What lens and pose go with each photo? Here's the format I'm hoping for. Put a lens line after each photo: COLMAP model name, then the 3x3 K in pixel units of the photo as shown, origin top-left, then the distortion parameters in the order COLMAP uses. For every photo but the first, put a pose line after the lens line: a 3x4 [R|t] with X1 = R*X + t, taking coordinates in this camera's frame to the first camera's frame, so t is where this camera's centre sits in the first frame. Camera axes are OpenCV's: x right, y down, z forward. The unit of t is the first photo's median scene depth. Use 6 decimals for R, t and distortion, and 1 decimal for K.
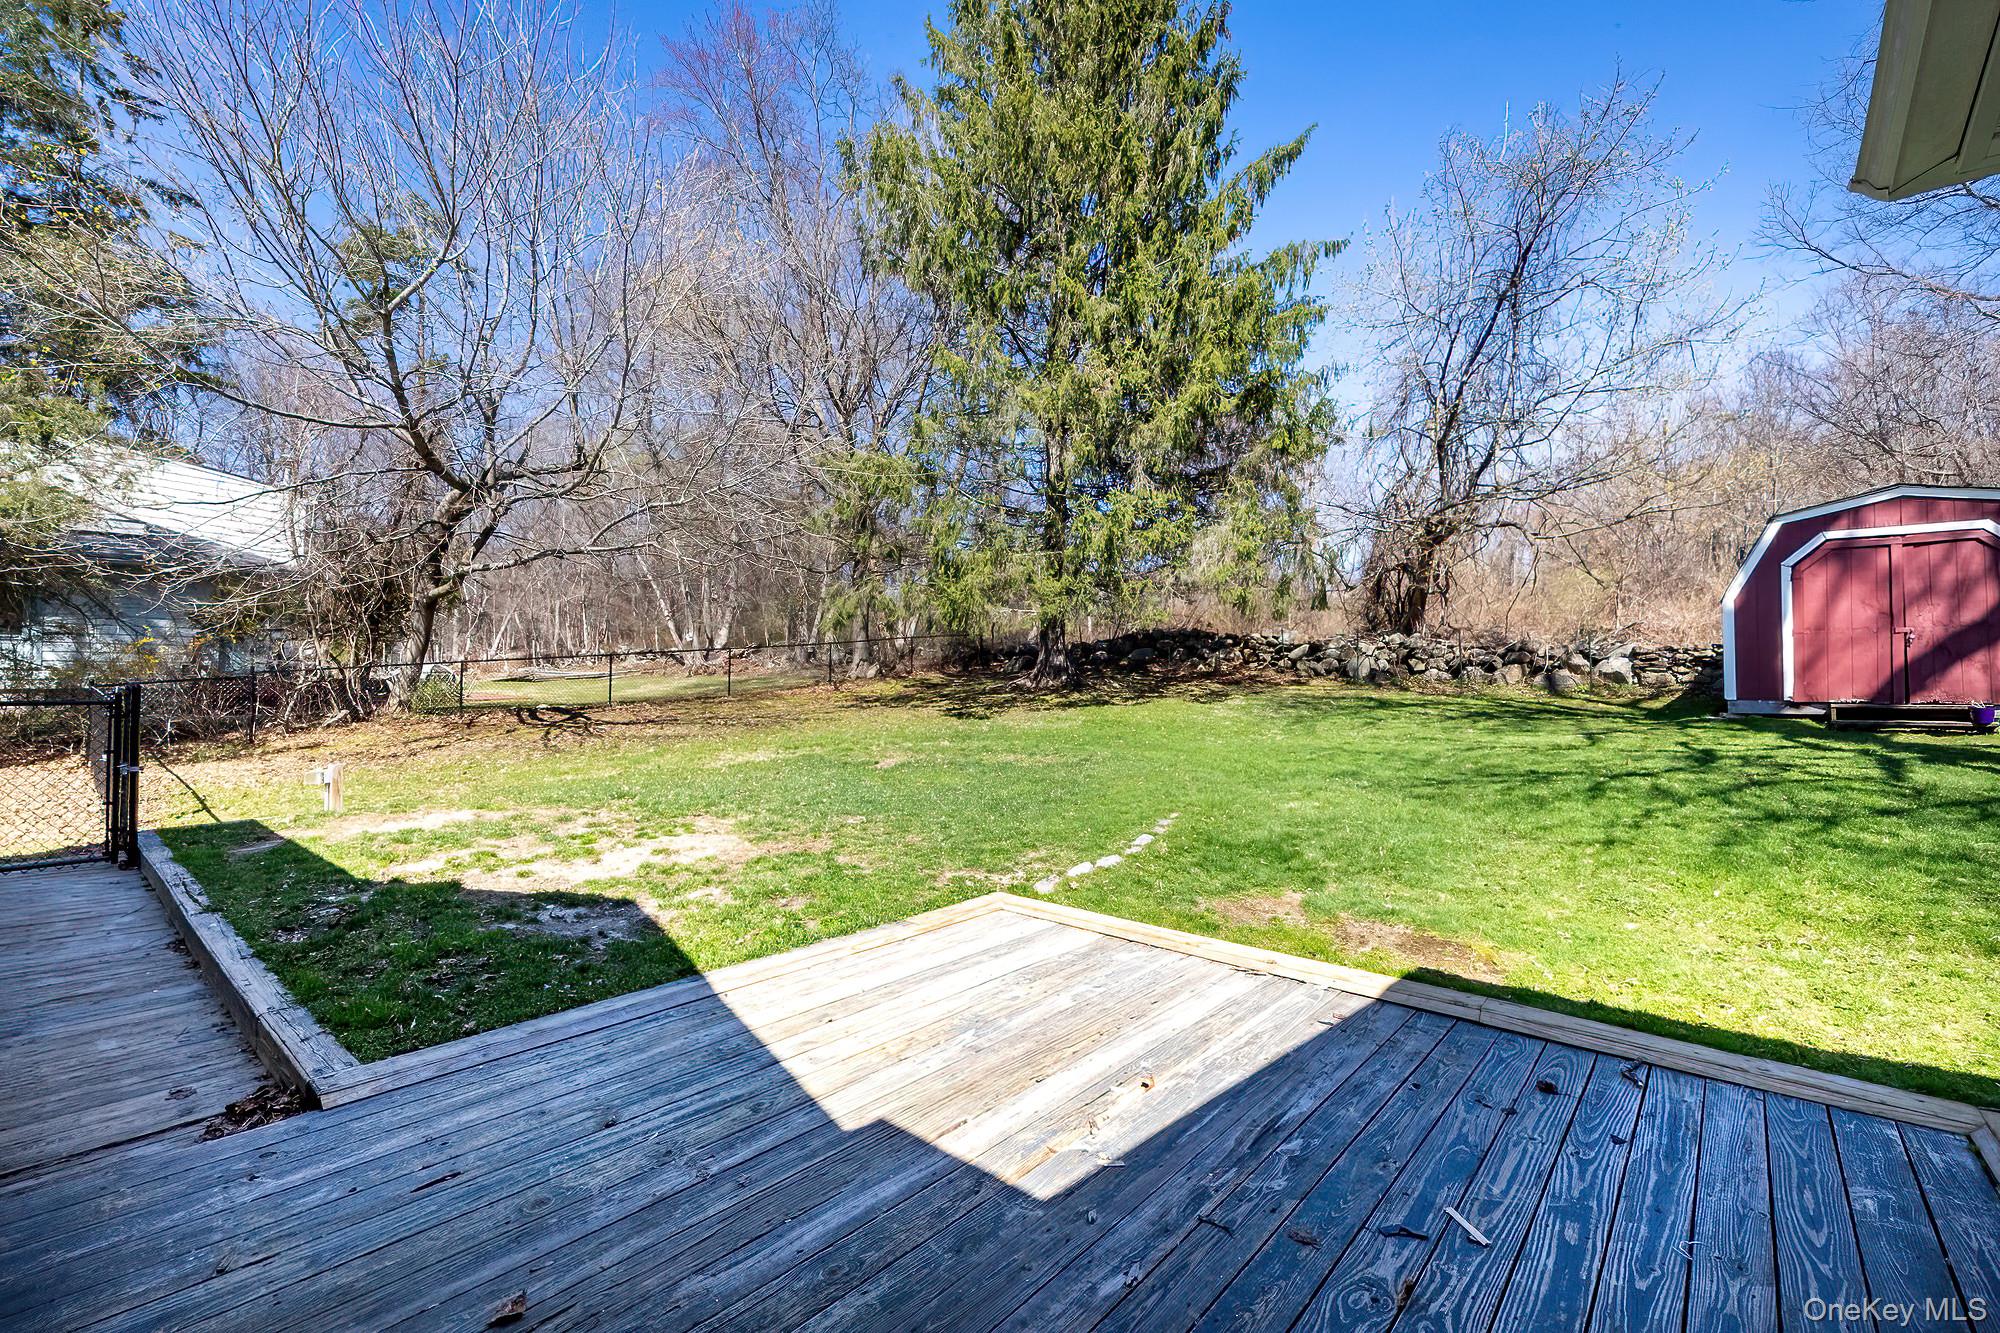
lens RADIAL K [[850.1, 0, 1000.0], [0, 850.1, 666.5], [0, 0, 1]] dist [-0.000959, -0.000122]
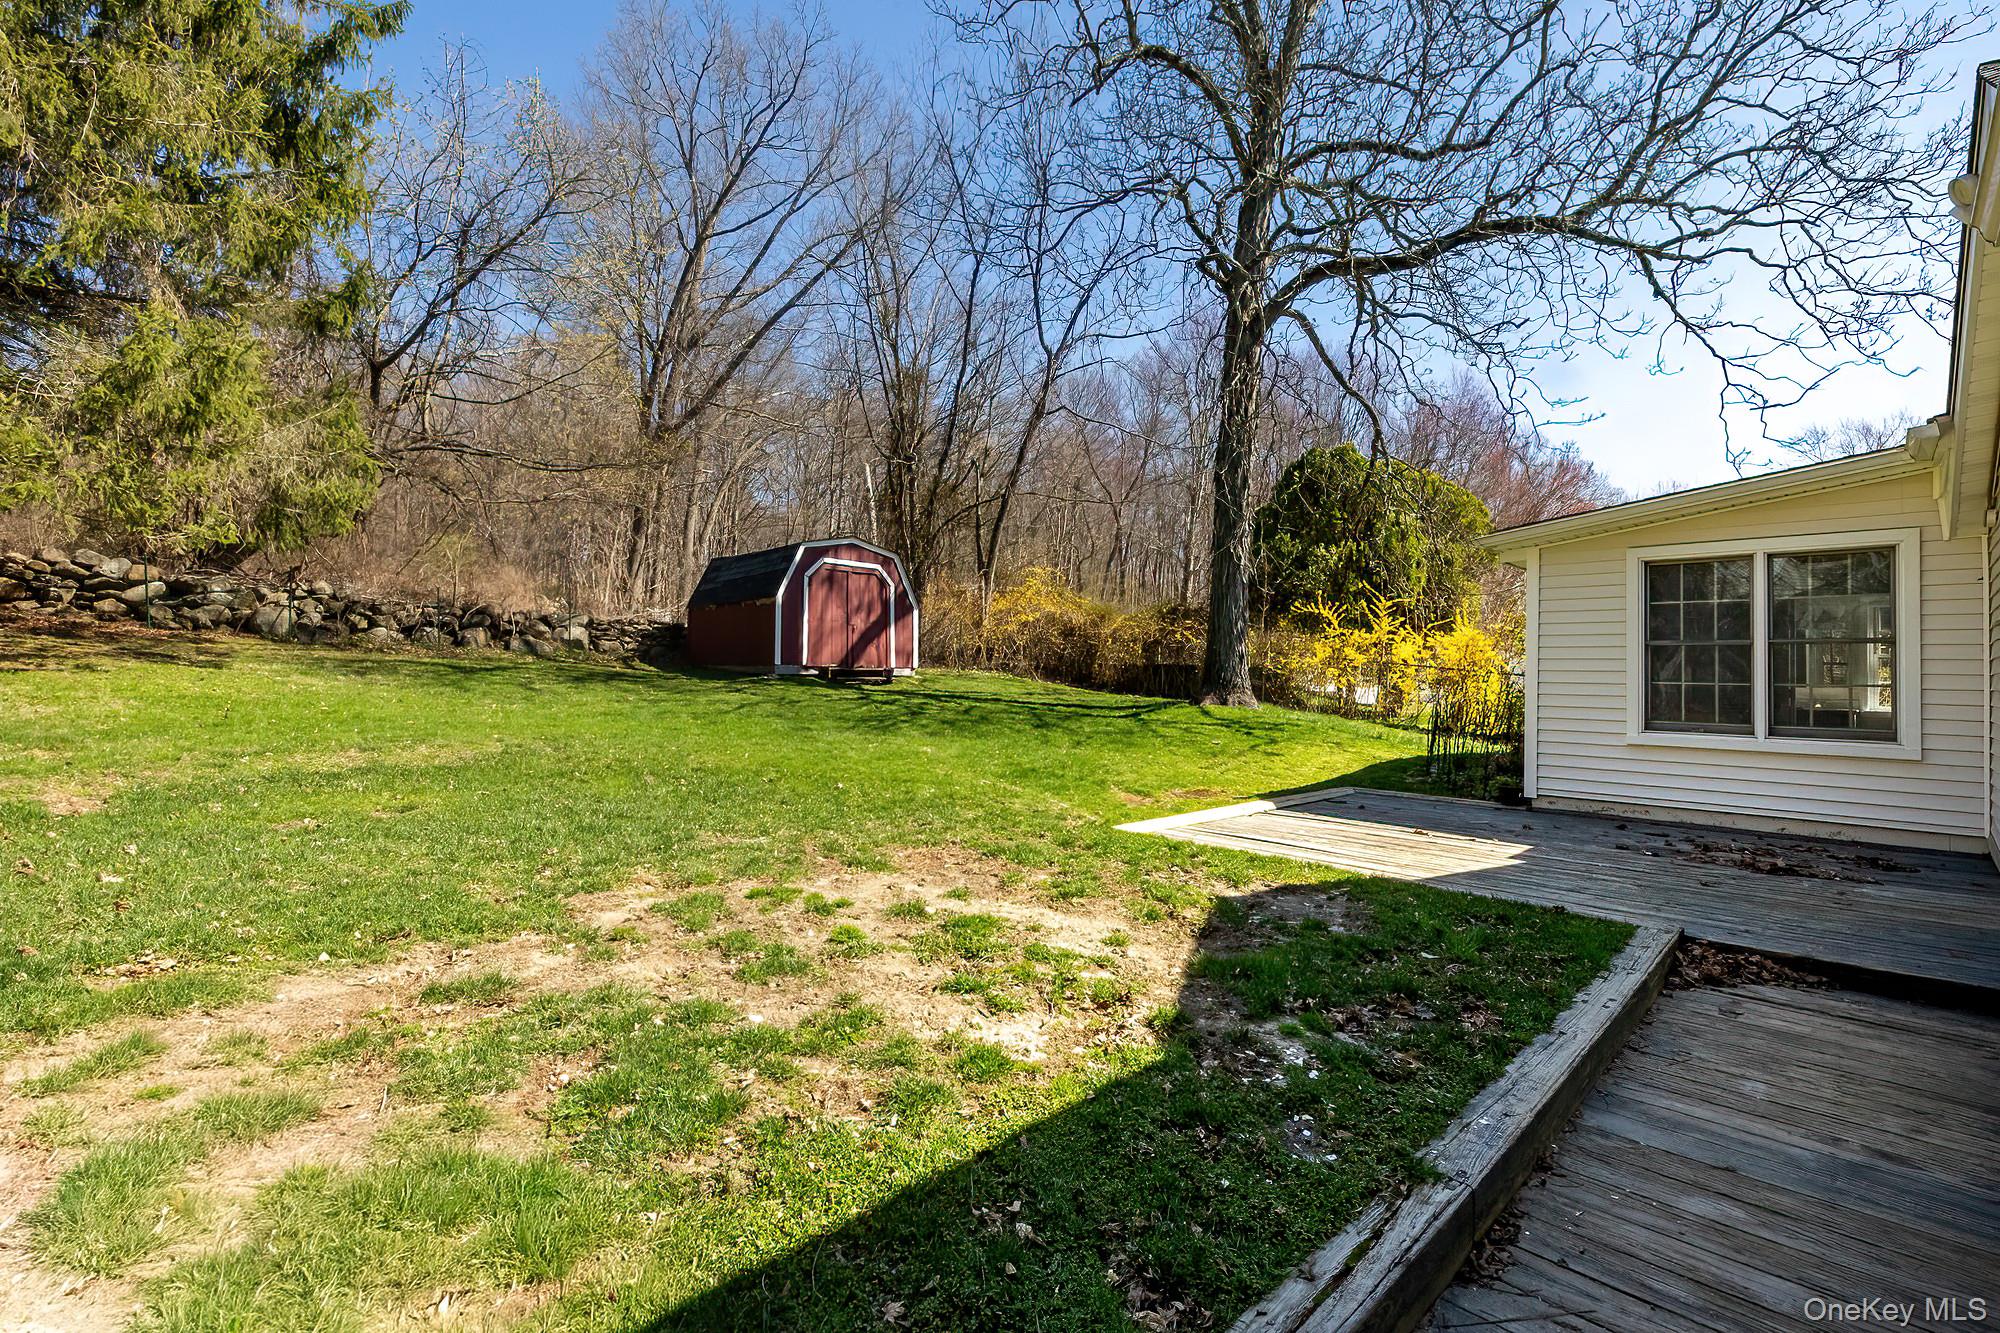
lens RADIAL K [[895.0, 0, 1005.1], [0, 895.0, 636.7], [0, 0, 1]] dist [-0.001047, -0.000217]
pose [[0.064917, 0.032788, 0.997352, -0.648794], [-0.042170, 0.998657, -0.030086, 0.022616], [-0.996999, -0.040105, 0.066212, 0.553407]]
